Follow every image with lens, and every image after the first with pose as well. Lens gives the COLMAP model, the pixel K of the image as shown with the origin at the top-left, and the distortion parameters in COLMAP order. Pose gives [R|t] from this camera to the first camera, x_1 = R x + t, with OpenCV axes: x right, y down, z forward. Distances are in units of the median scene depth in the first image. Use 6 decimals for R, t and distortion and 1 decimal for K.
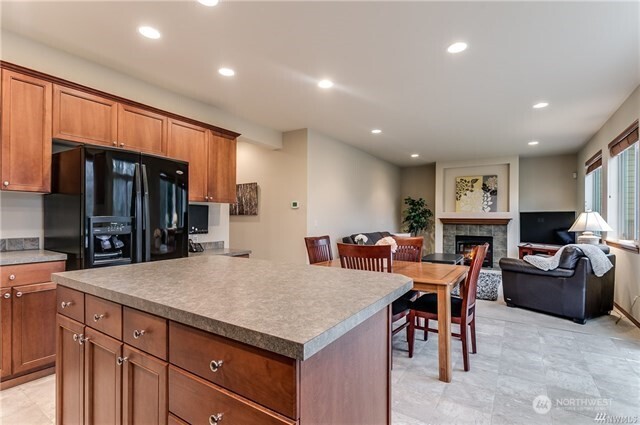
lens RADIAL K [[312.8, 0, 316.8], [0, 312.8, 215.1], [0, 0, 1]] dist [0.002120, -0.000057]
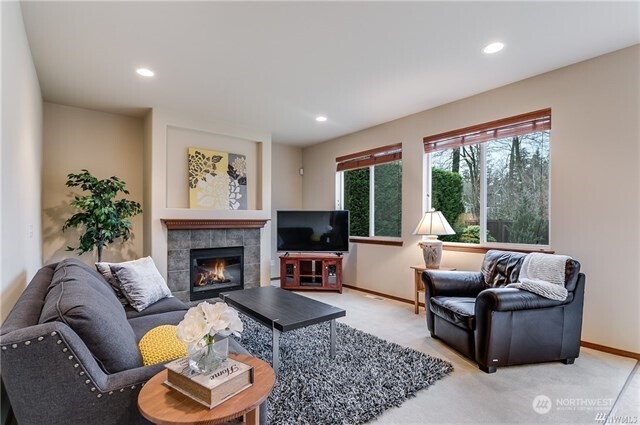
lens RADIAL K [[312.8, 0, 319.2], [0, 312.8, 219.3], [0, 0, 1]] dist [0.002120, -0.000057]
pose [[0.321933, 0.000366, 0.946762, -0.017490], [-0.007929, 0.999966, 0.002309, 0.007902], [-0.946729, -0.008250, 0.321925, 0.618983]]
